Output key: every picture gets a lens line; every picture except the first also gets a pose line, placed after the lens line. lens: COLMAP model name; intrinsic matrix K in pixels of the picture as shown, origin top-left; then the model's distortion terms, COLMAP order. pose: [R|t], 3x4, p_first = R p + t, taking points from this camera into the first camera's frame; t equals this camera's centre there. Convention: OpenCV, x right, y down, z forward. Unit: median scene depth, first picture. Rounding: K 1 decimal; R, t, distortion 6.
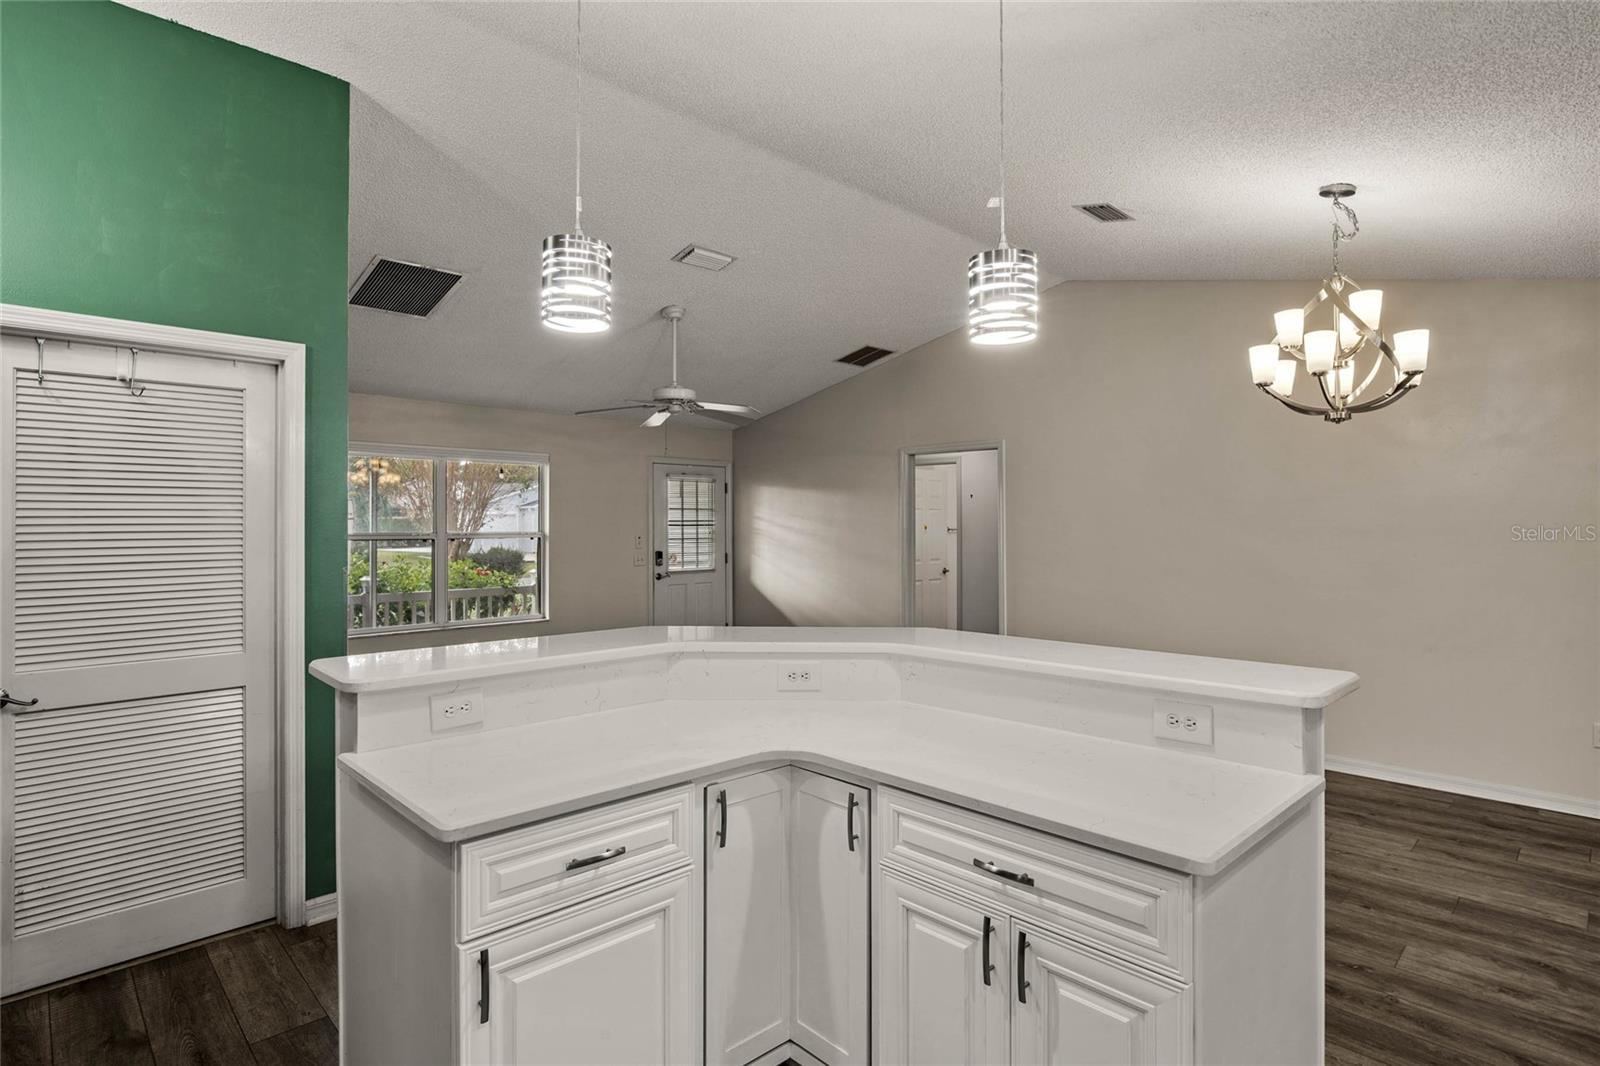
lens RADIAL K [[811.6, 0, 801.8], [0, 811.6, 511.8], [0, 0, 1]] dist [-0.017190, 0.000251]
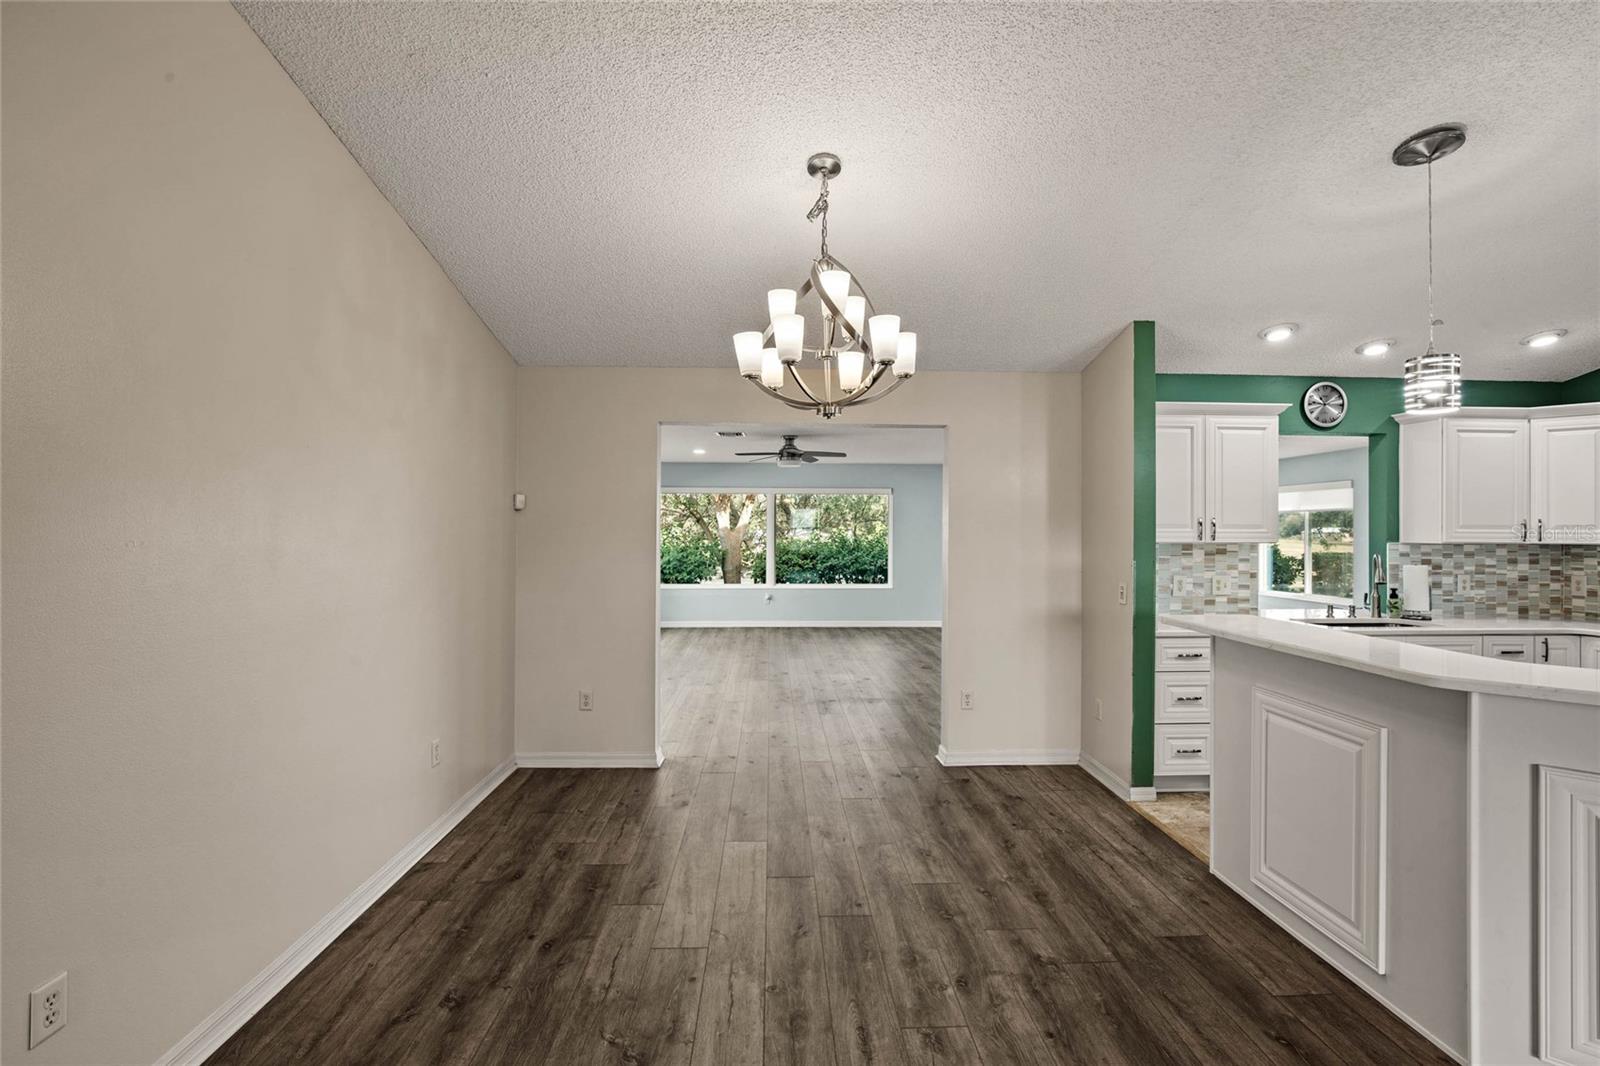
lens RADIAL K [[731.6, 0, 806.0], [0, 731.6, 525.2], [0, 0, 1]] dist [-0.029157, 0.009174]
pose [[-0.742364, 0.003030, 0.669990, 0.050509], [-0.011933, 0.999771, -0.017743, 0.010459], [-0.669891, -0.021167, -0.742158, 0.650291]]
